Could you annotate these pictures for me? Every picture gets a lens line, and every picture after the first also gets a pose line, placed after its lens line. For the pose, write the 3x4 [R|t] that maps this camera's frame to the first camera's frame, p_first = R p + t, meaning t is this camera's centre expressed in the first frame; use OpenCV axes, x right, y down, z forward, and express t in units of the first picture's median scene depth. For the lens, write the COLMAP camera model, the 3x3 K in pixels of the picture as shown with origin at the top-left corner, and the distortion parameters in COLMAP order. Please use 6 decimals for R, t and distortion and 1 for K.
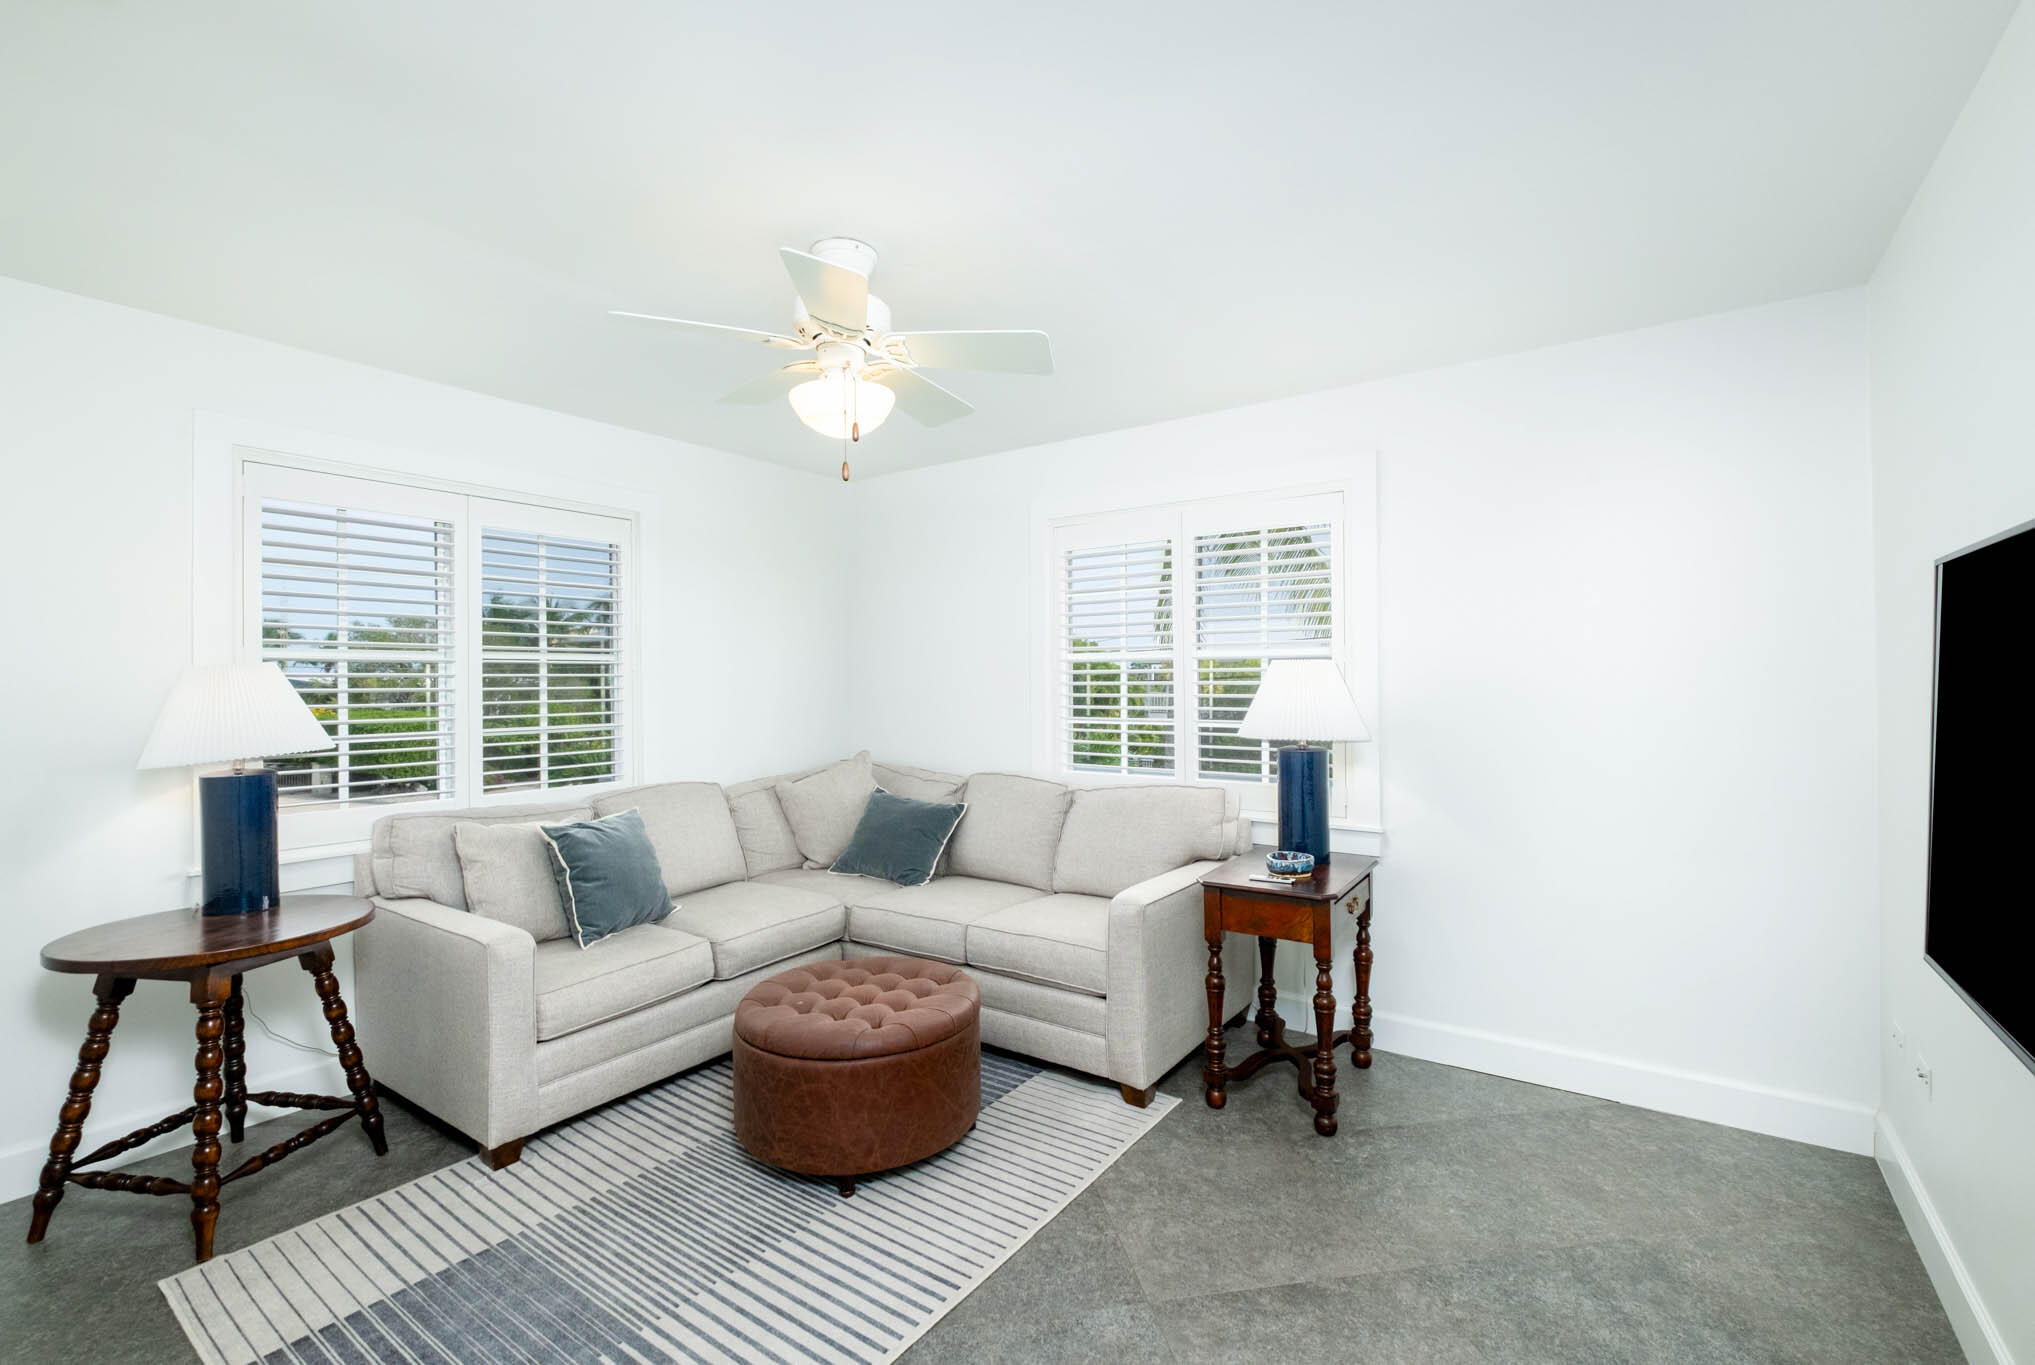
lens RADIAL K [[896.3, 0, 1012.4], [0, 896.3, 679.7], [0, 0, 1]] dist [0.000934, 0.000051]
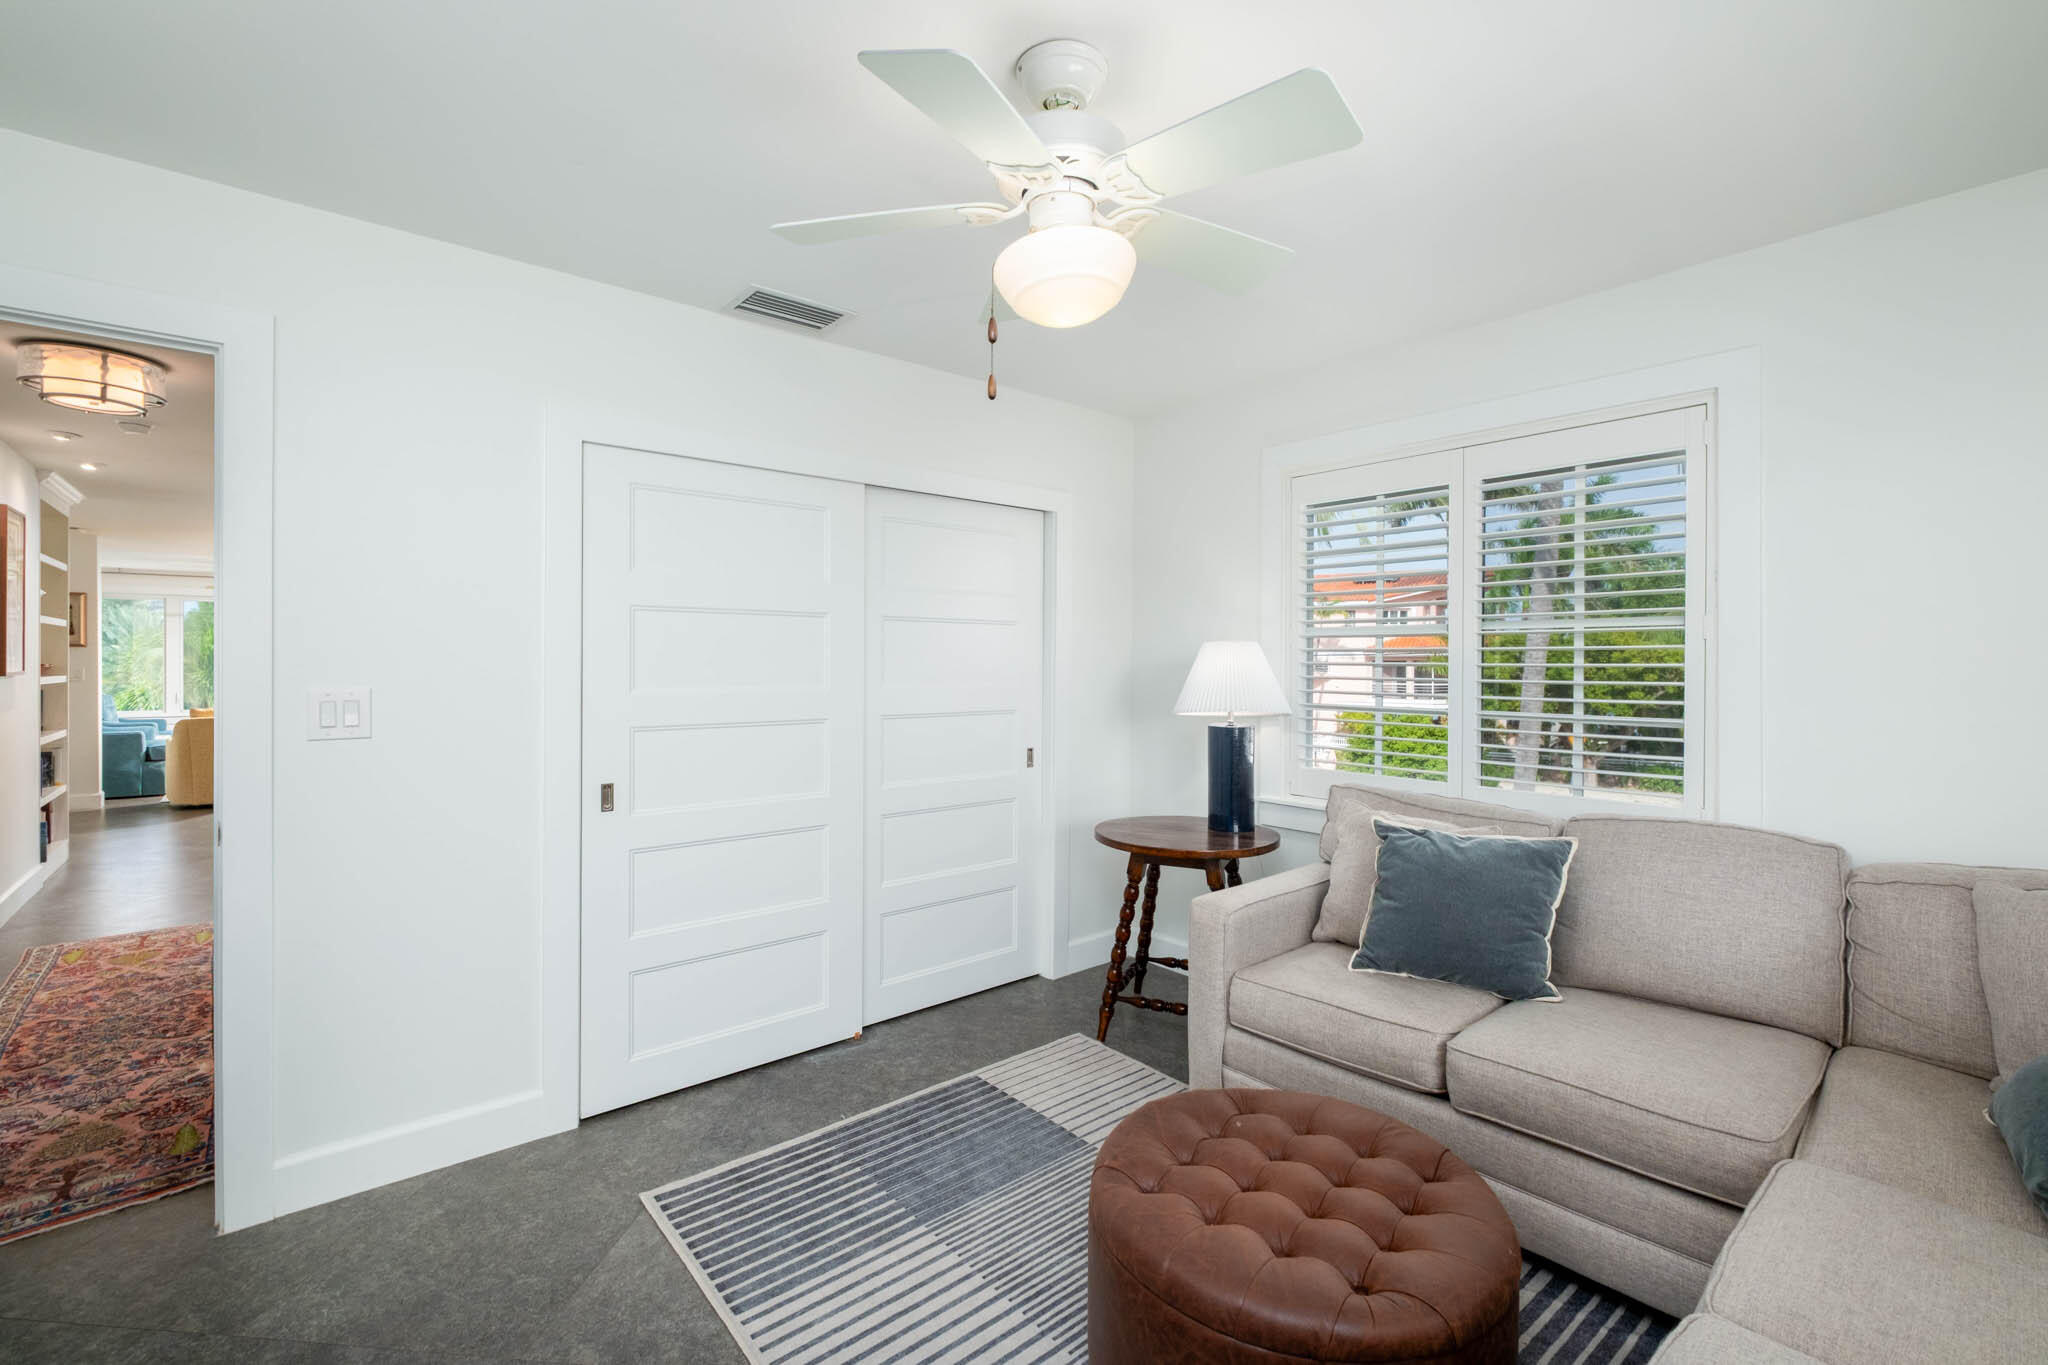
lens RADIAL K [[887.6, 0, 1016.4], [0, 887.6, 669.2], [0, 0, 1]] dist [-0.002886, -0.000218]
pose [[-0.242205, 0.010563, -0.970168, 0.403353], [-0.009265, 0.999870, 0.013199, 0.009579], [0.970181, 0.012186, -0.242076, 0.882998]]
